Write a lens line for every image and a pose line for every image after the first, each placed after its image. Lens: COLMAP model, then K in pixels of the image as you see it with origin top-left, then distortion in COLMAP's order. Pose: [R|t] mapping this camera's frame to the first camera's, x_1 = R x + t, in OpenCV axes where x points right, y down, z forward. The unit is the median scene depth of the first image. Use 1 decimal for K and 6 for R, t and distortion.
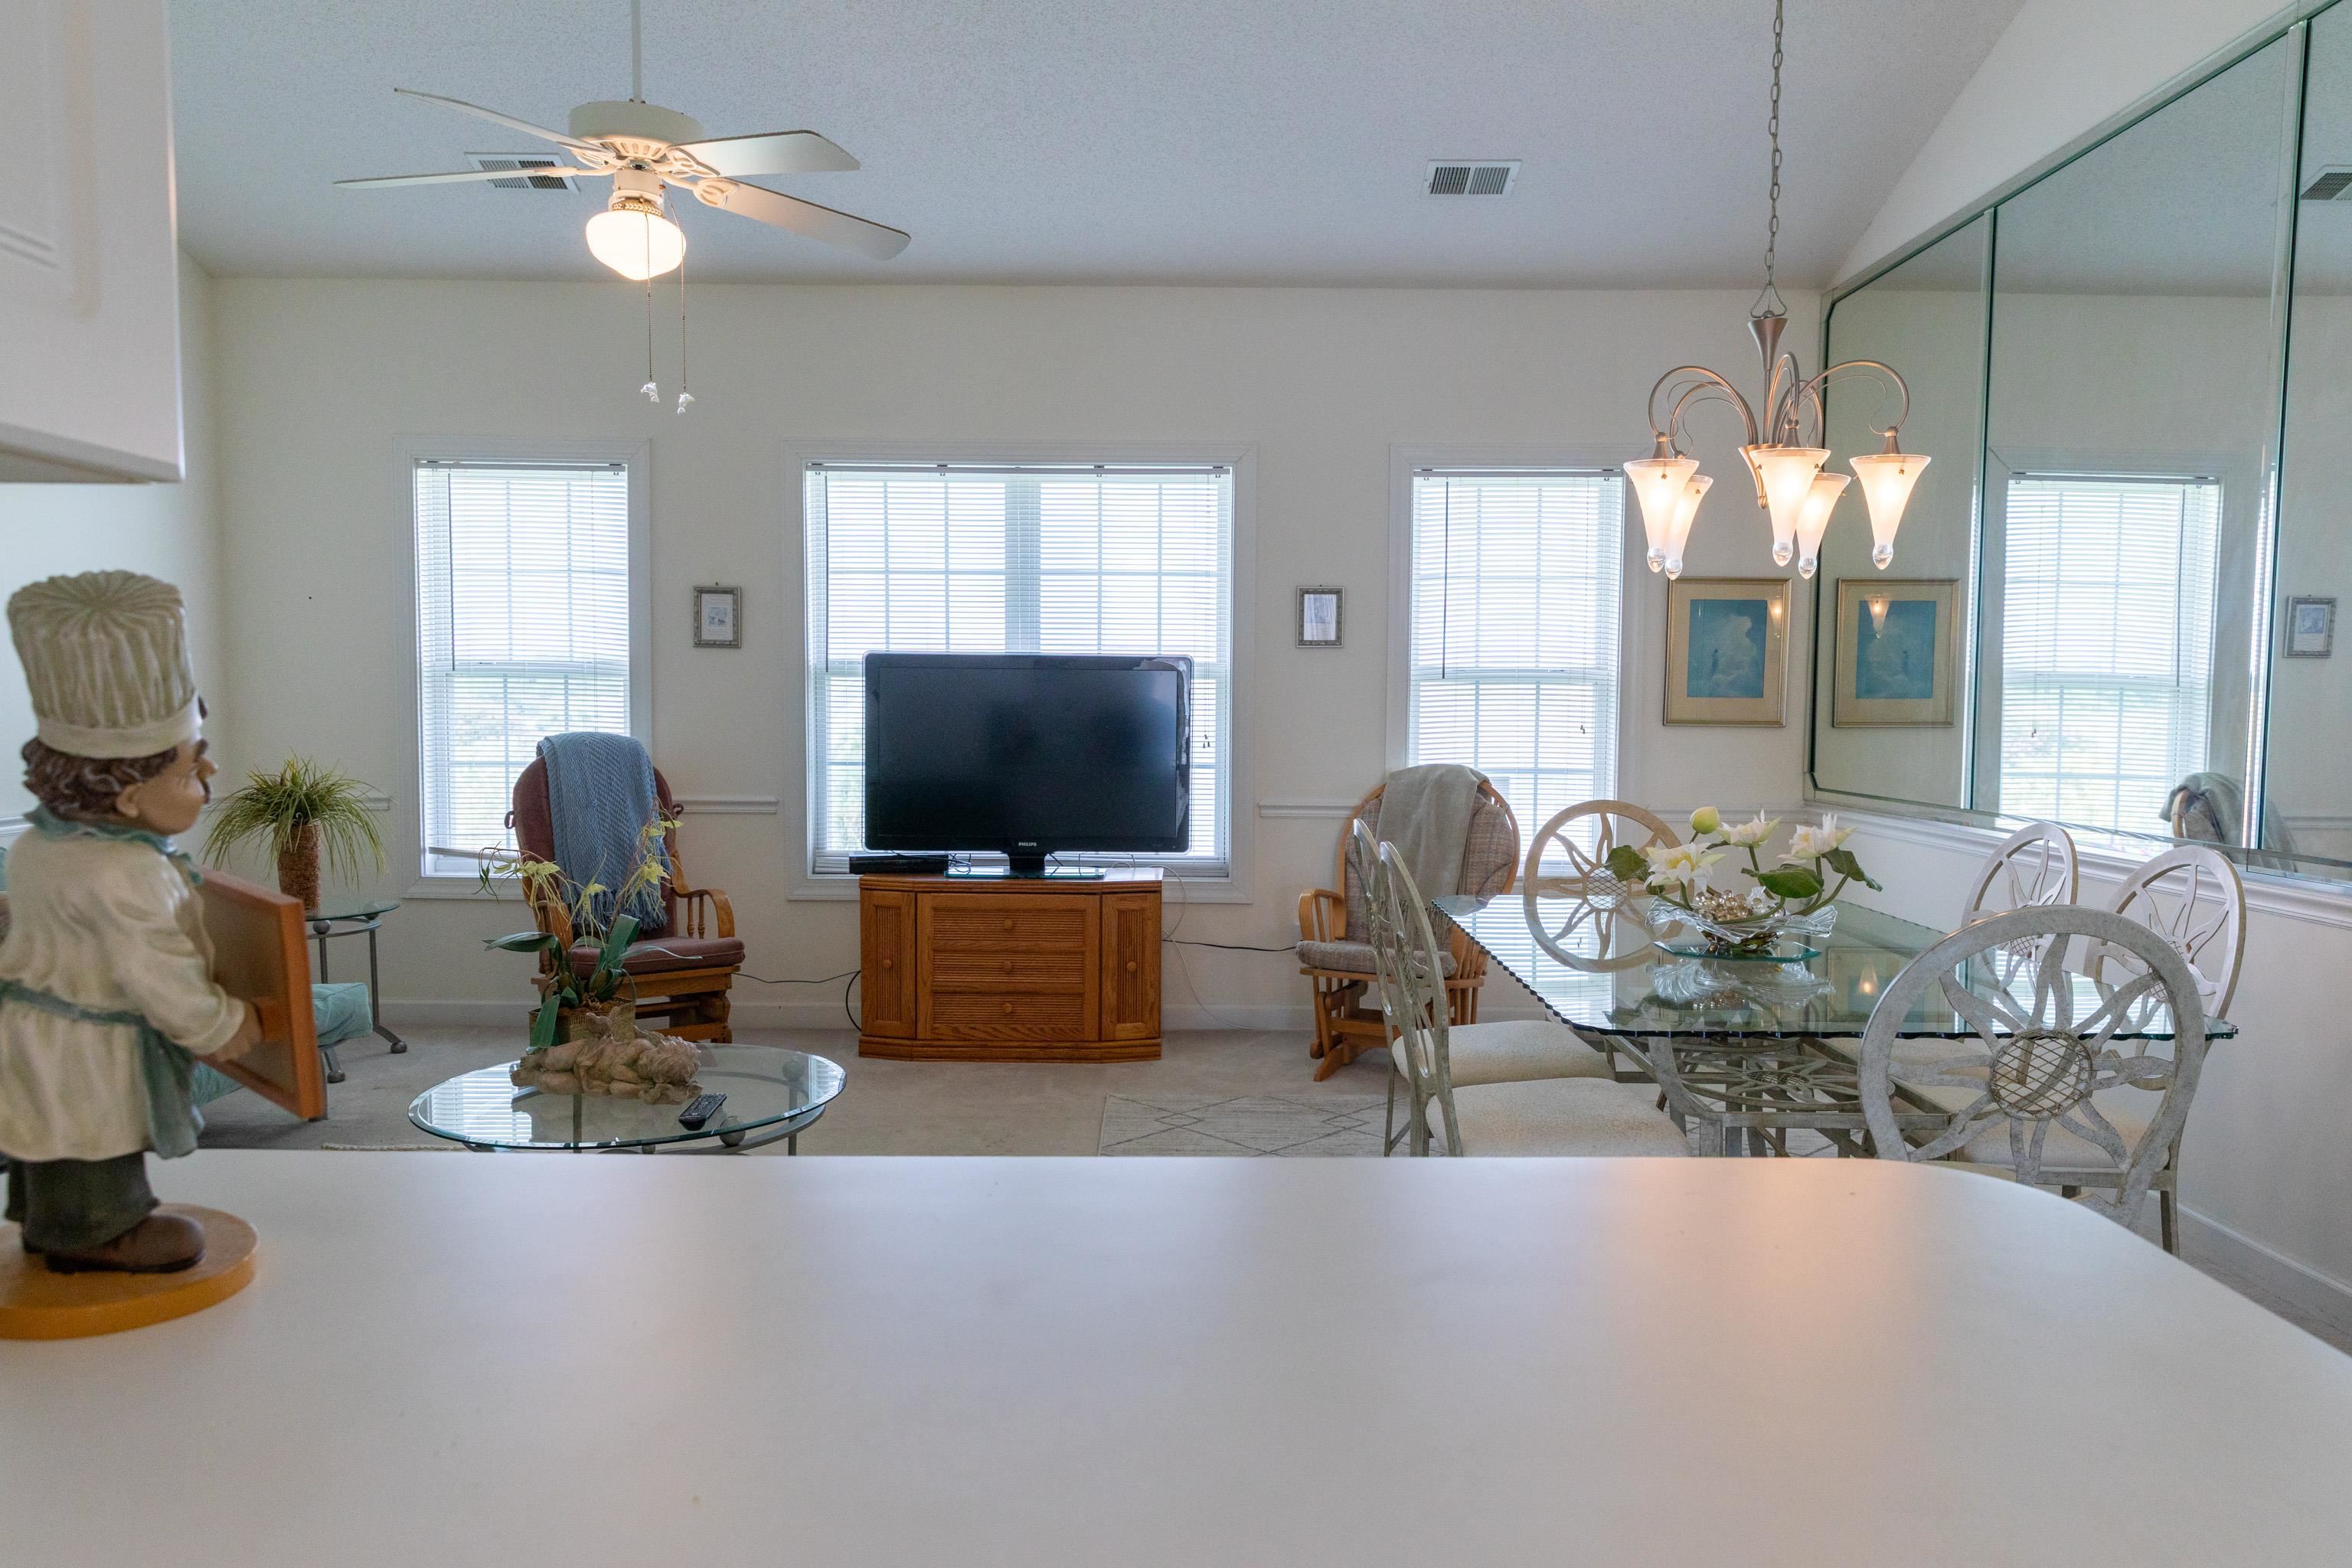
lens RADIAL K [[1567.4, 0, 1178.1], [0, 1567.4, 795.6], [0, 0, 1]] dist [0.010138, -0.002448]
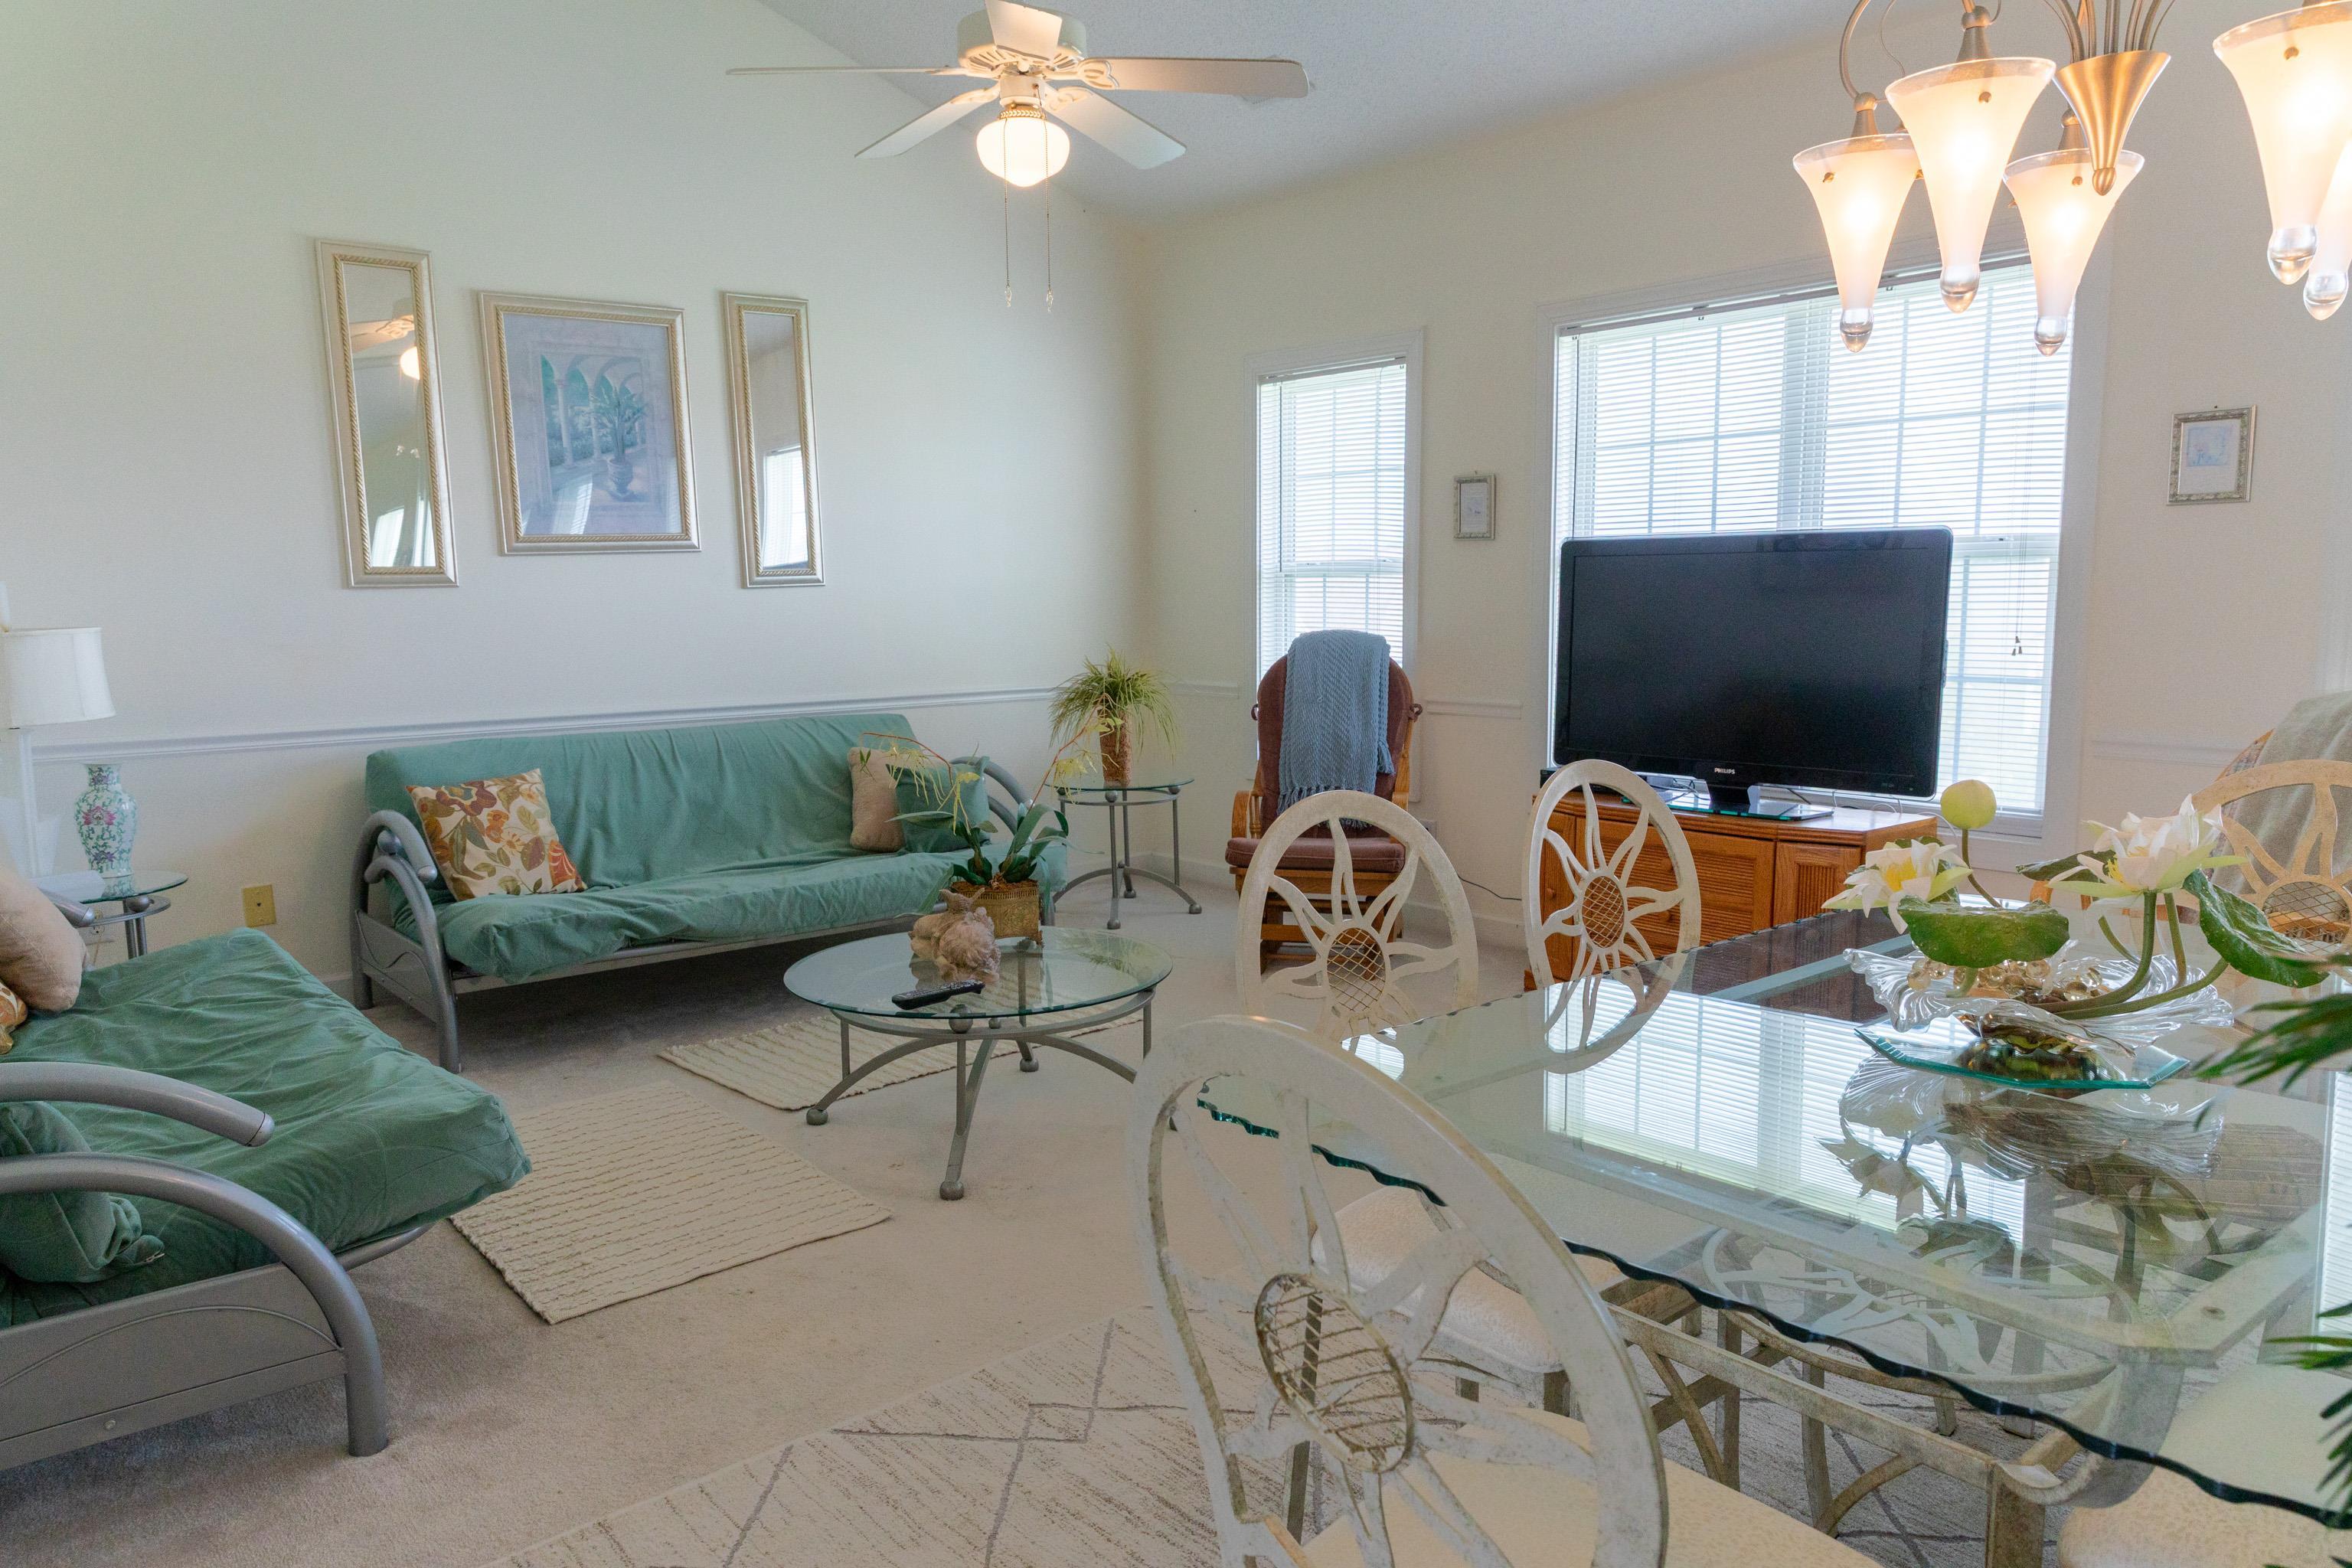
lens RADIAL K [[1567.4, 0, 1180.7], [0, 1567.4, 790.2], [0, 0, 1]] dist [0.010138, -0.002448]
pose [[0.642584, 0.083276, -0.761676, 0.334404], [-0.035239, 0.996236, 0.079192, -0.013193], [0.765404, -0.024047, 0.643100, 0.257678]]
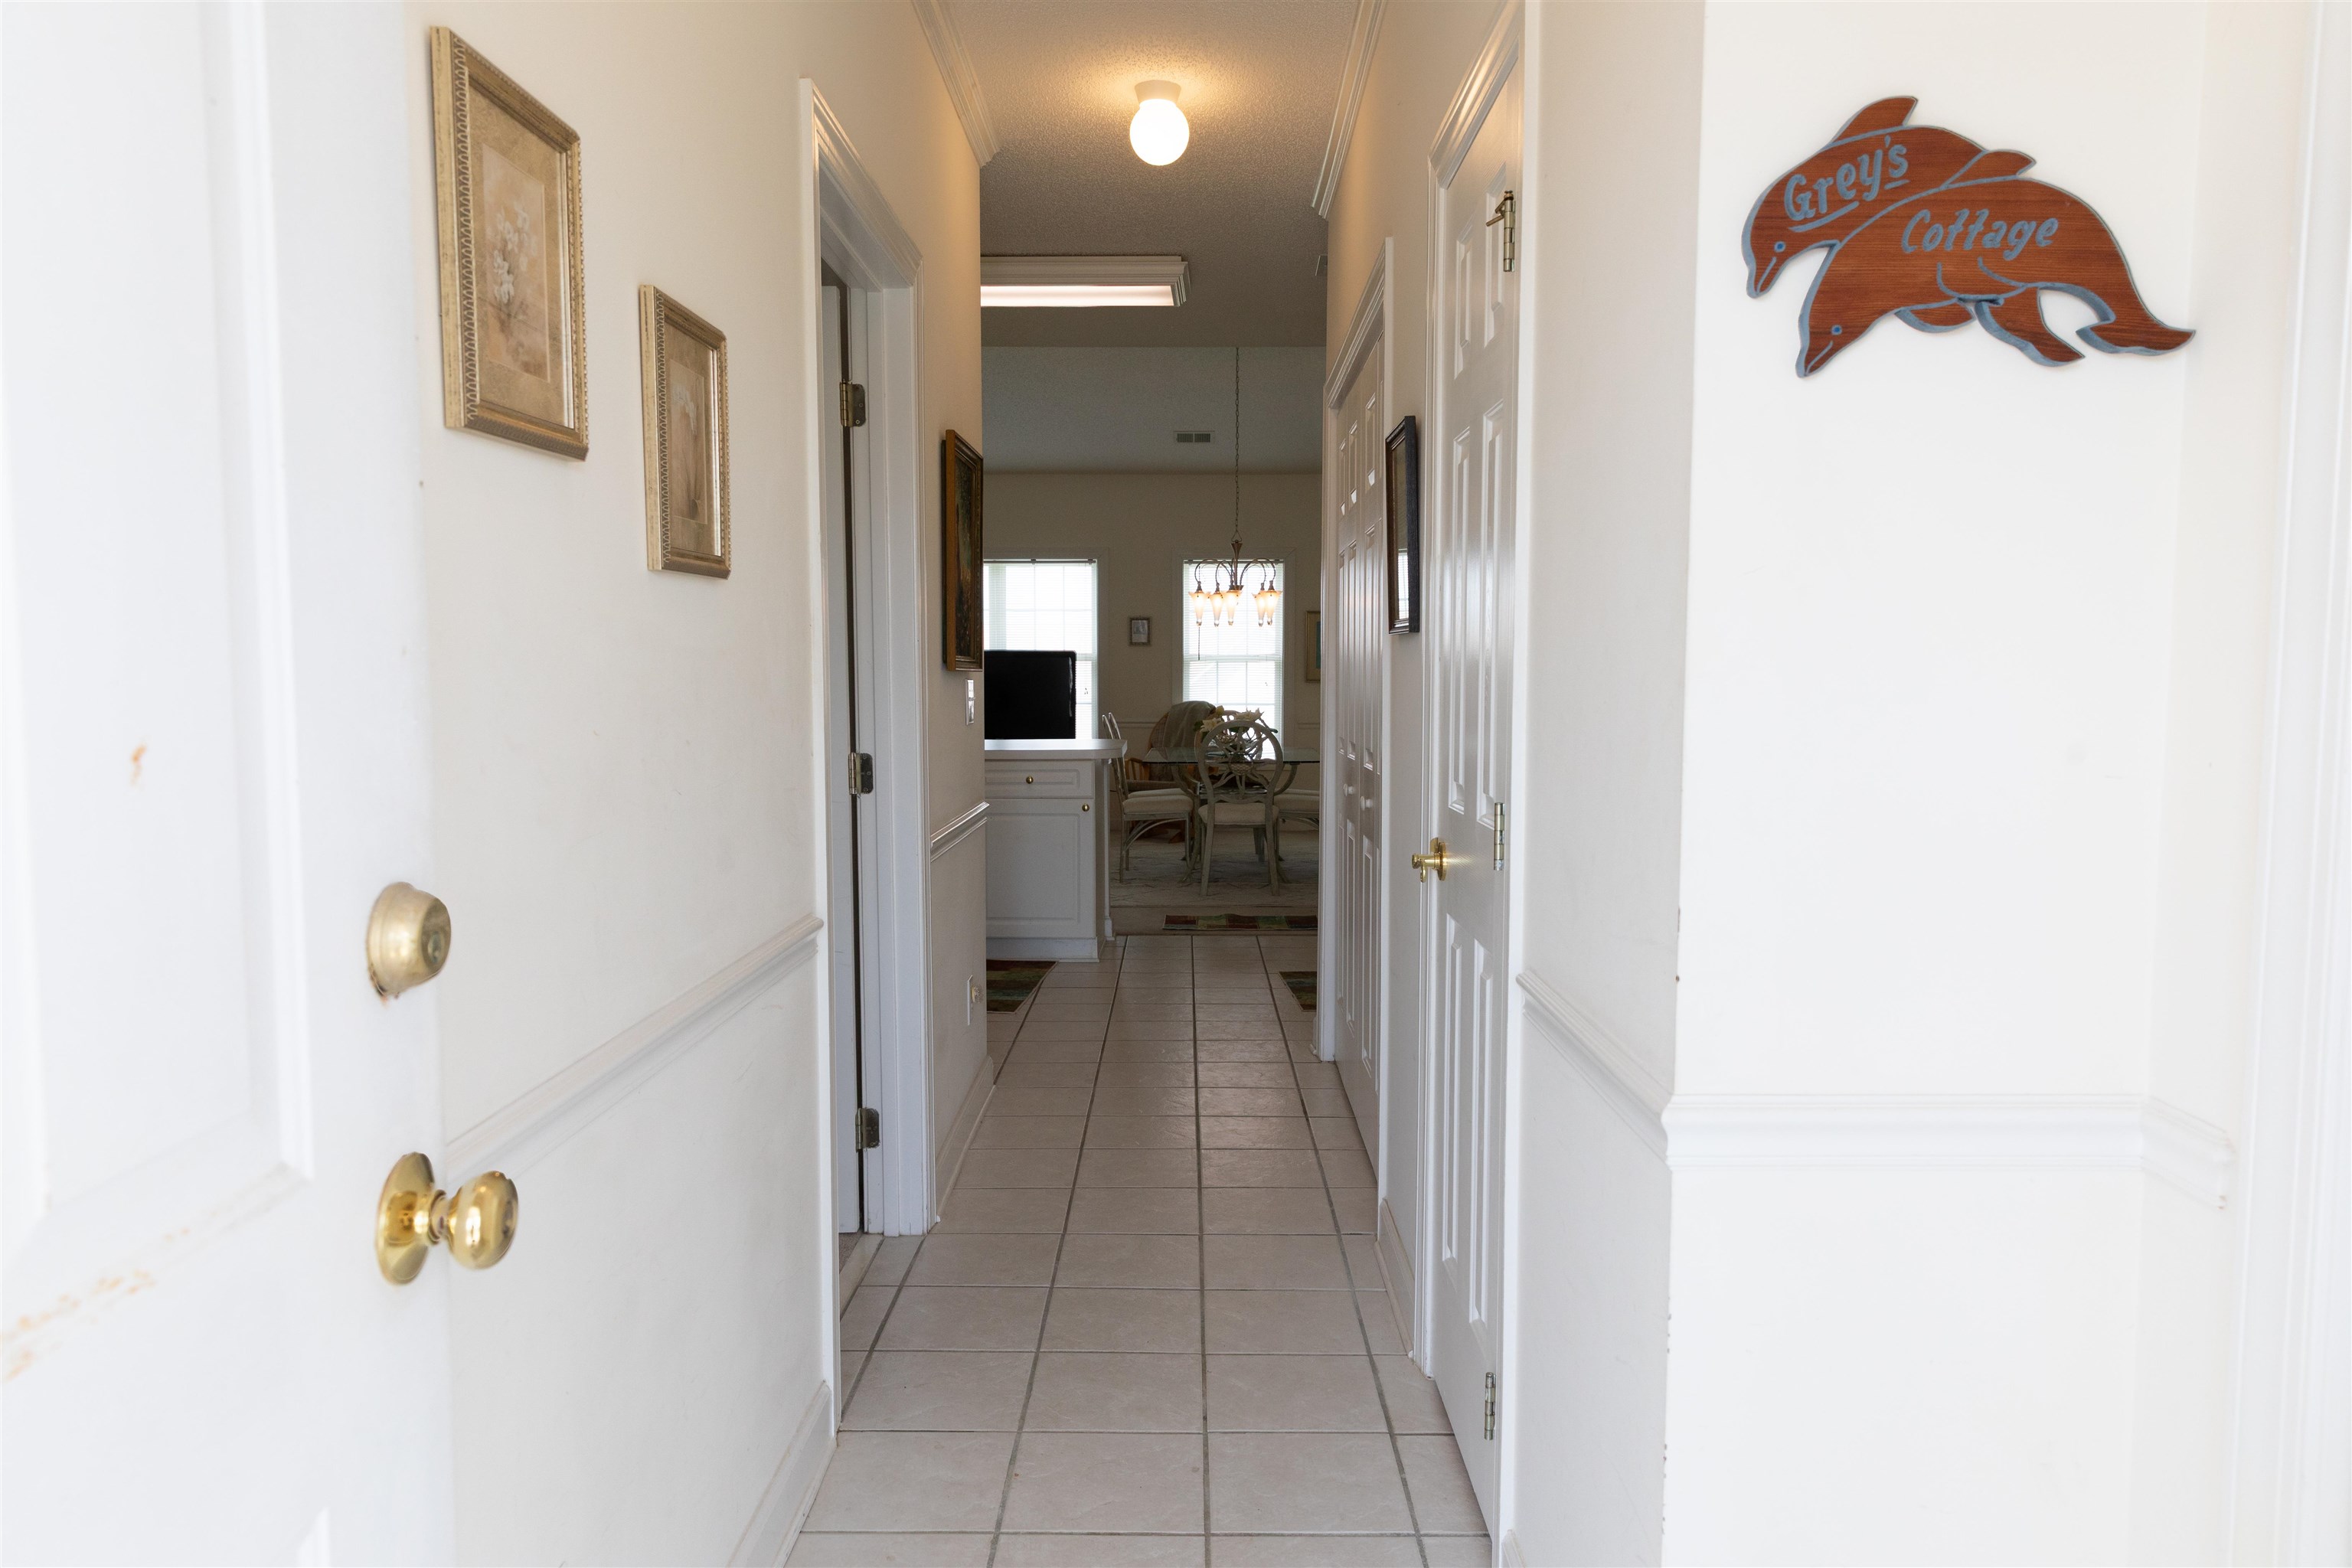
lens RADIAL K [[1567.4, 0, 1187.2], [0, 1567.4, 785.4], [0, 0, 1]] dist [0.010138, -0.002448]
pose [[0.999975, -0.006870, -0.001694, 0.160078], [0.006888, 0.999914, 0.011115, 0.070782], [0.001618, -0.011127, 0.999937, -1.121507]]
